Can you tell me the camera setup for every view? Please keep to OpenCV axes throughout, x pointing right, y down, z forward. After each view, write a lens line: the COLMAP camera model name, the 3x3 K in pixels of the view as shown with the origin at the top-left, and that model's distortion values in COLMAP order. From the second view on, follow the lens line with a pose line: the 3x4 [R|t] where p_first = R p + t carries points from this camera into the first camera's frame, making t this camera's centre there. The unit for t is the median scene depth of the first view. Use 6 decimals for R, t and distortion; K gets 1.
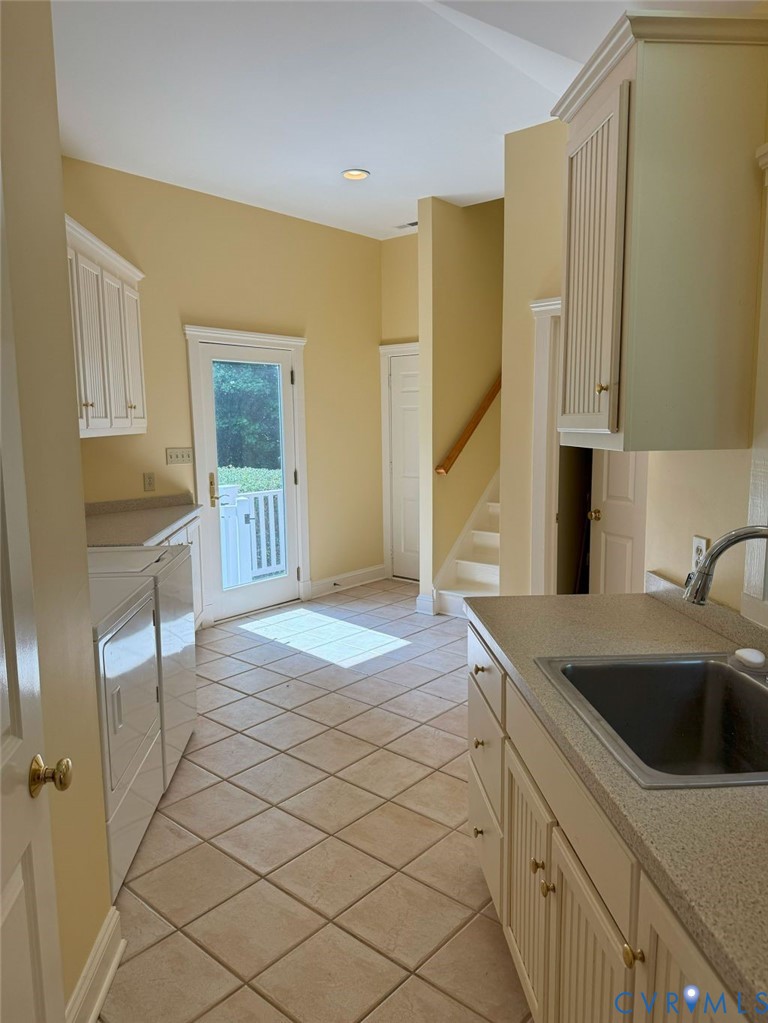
lens RADIAL K [[723.6, 0, 384.4], [0, 723.6, 516.2], [0, 0, 1]] dist [0.062719, -0.020314]
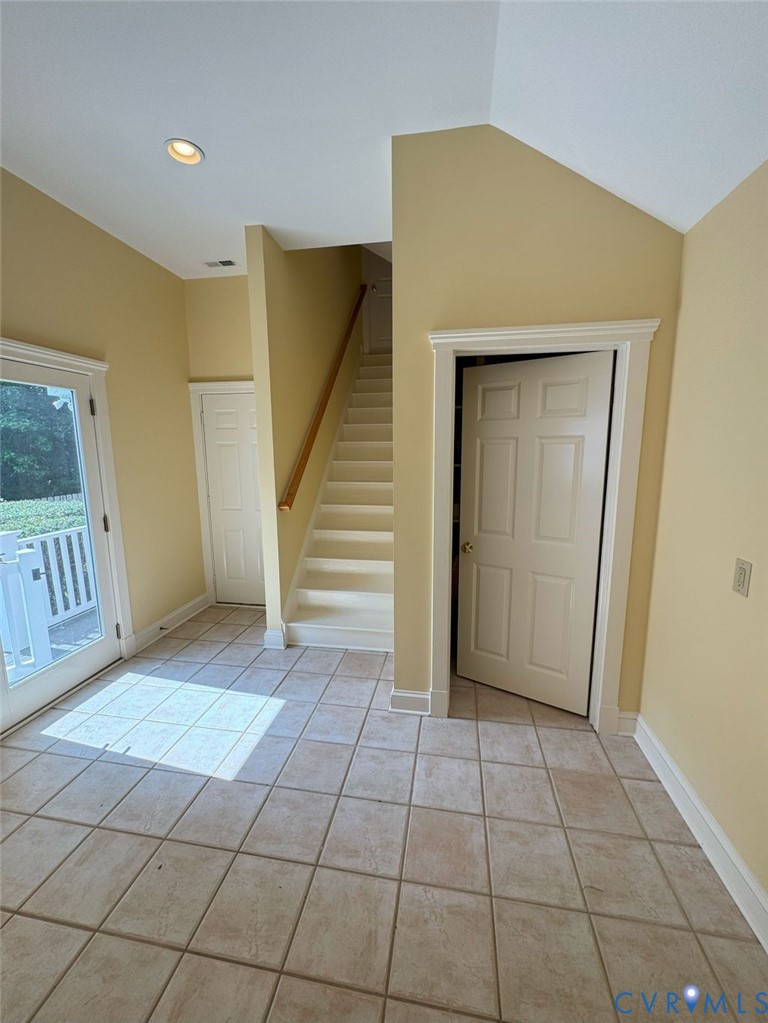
lens RADIAL K [[411.1, 0, 390.4], [0, 411.1, 511.2], [0, 0, 1]] dist [-0.005259, 0.000435]
pose [[0.849866, -0.072677, 0.521964, -0.089116], [0.067097, 0.997307, 0.029614, -0.060782], [-0.522711, 0.009854, 0.852453, 0.410070]]
